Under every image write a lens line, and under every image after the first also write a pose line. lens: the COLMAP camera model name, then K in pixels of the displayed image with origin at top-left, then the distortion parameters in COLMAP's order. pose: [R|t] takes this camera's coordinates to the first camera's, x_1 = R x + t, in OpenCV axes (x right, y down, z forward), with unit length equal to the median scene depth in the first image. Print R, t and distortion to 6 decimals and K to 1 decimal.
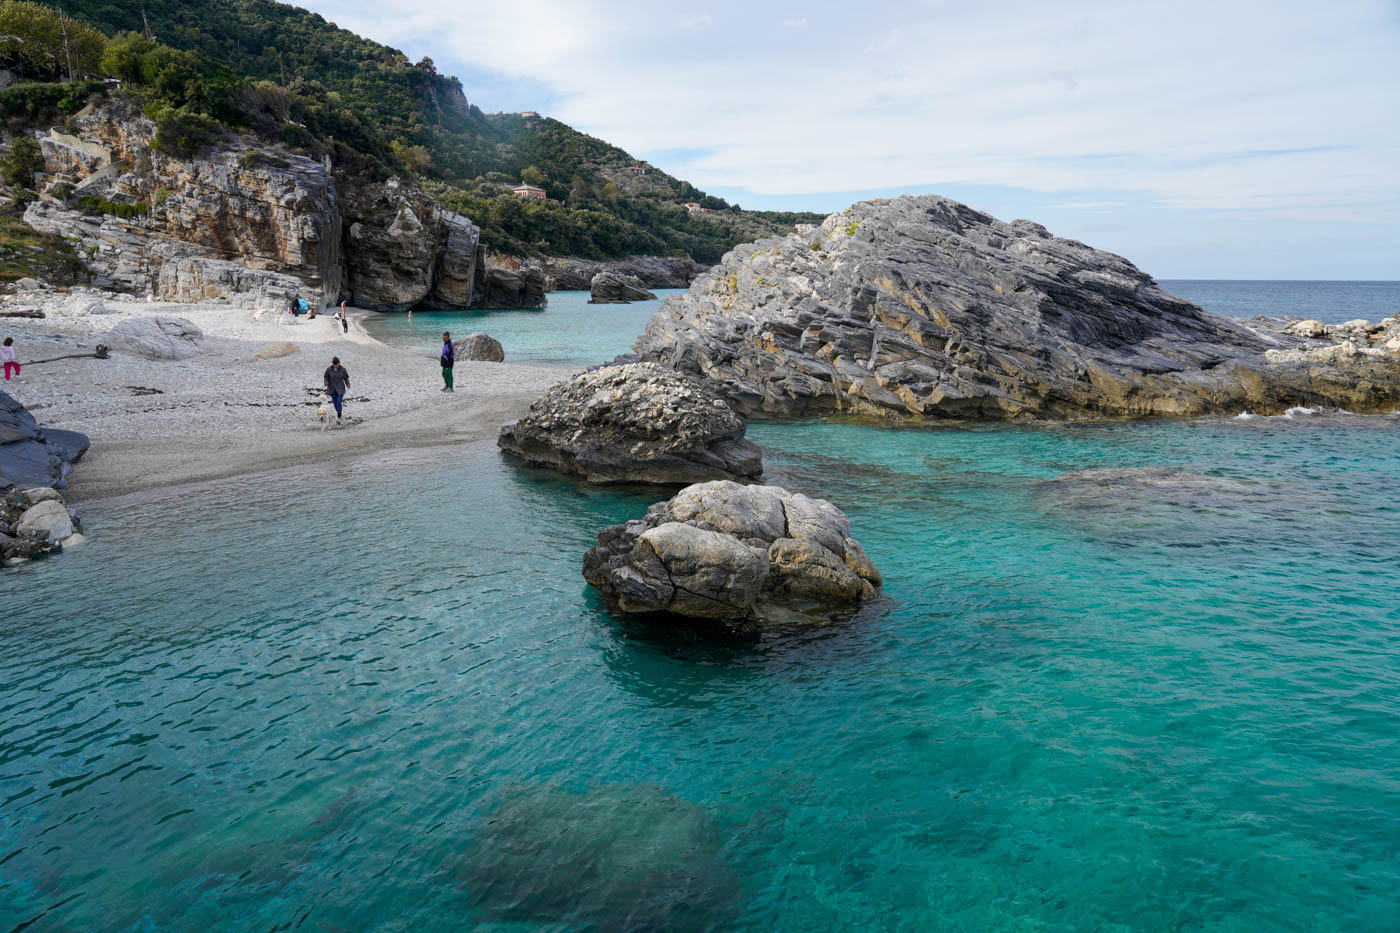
lens RADIAL K [[972.0, 0, 698.8], [0, 972.0, 469.2], [0, 0, 1]] dist [-0.004081, -0.000350]
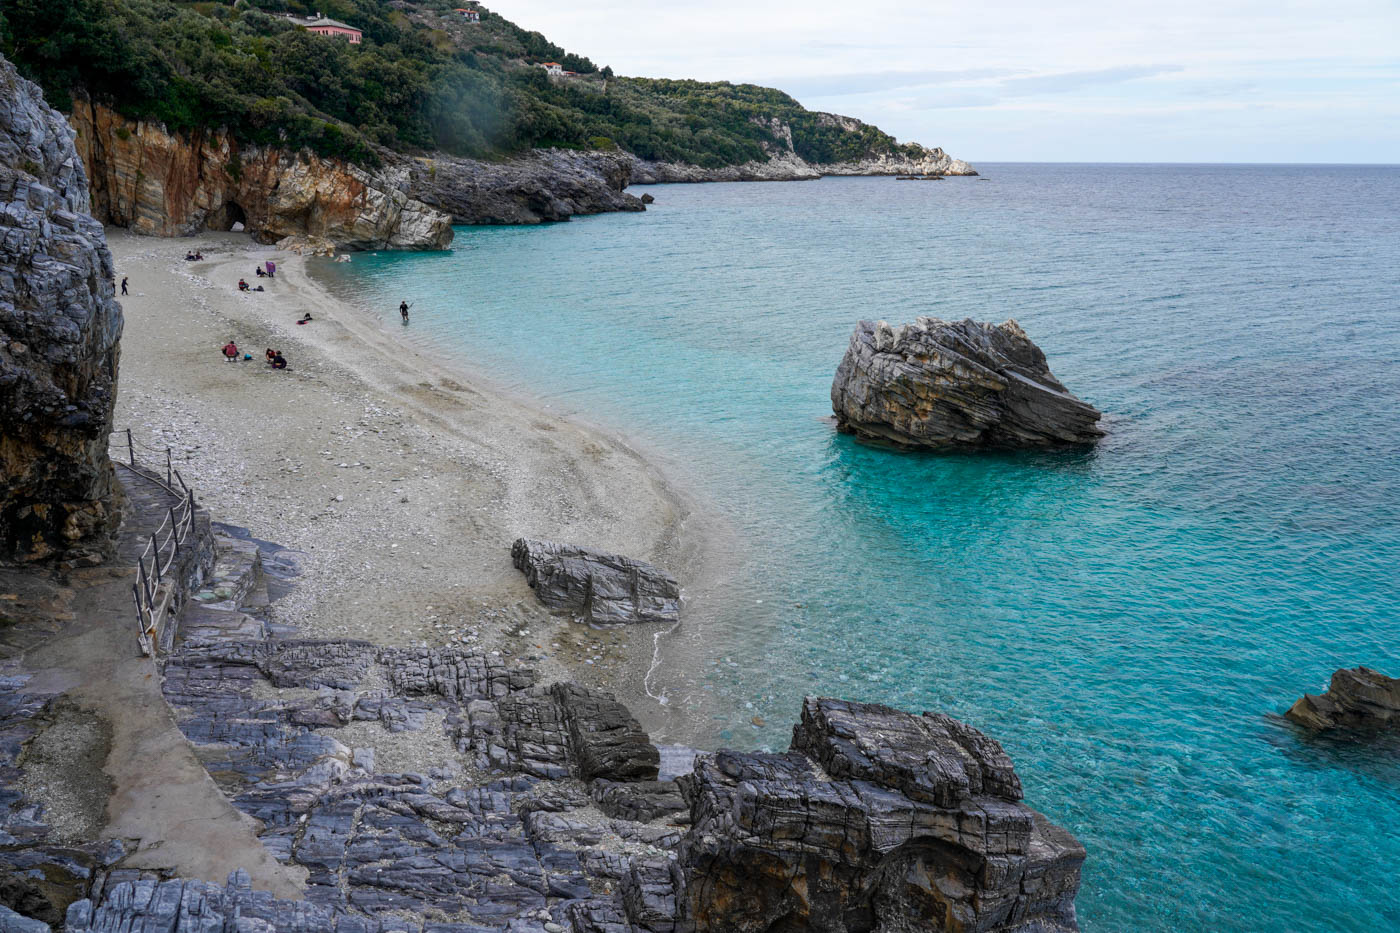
lens RADIAL K [[1043.3, 0, 702.1], [0, 1043.3, 464.7], [0, 0, 1]] dist [0.011517, 0.004313]
pose [[0.983017, -0.043328, 0.178329, -0.086616], [0.026504, 0.995060, 0.095667, -0.087580], [-0.181593, -0.089316, 0.979309, 0.348726]]
